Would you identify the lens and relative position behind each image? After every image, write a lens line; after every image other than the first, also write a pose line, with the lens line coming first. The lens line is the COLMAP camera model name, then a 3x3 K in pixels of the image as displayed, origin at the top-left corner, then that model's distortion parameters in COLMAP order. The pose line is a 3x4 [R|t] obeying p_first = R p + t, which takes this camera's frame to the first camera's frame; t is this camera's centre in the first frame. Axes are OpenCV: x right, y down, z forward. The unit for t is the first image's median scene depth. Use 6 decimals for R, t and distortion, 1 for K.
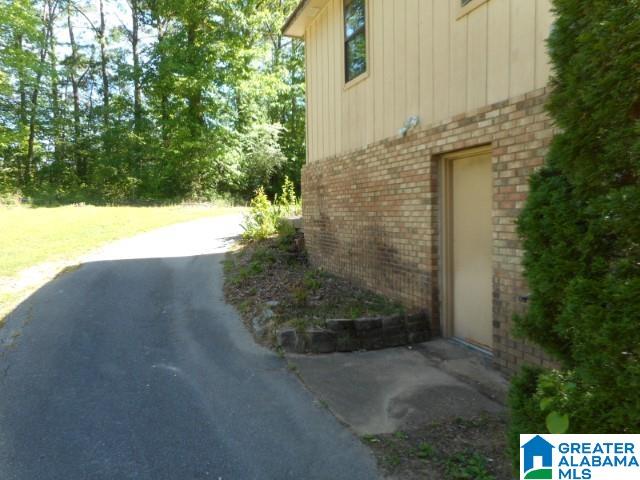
lens RADIAL K [[474.5, 0, 320.4], [0, 474.5, 249.4], [0, 0, 1]] dist [0.002058, 0.002859]
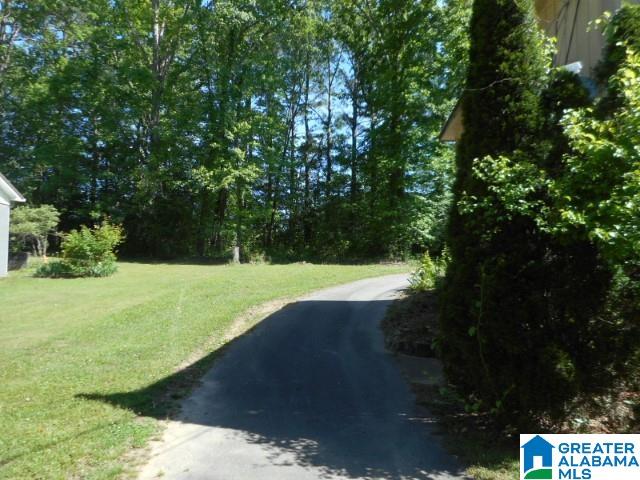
lens RADIAL K [[474.5, 0, 320.4], [0, 474.5, 249.4], [0, 0, 1]] dist [0.002058, 0.002859]
pose [[0.905624, 0.002049, -0.424076, 0.054940], [-0.054941, 0.992128, -0.112532, 0.008432], [0.420508, 0.125211, 0.898608, -0.094778]]
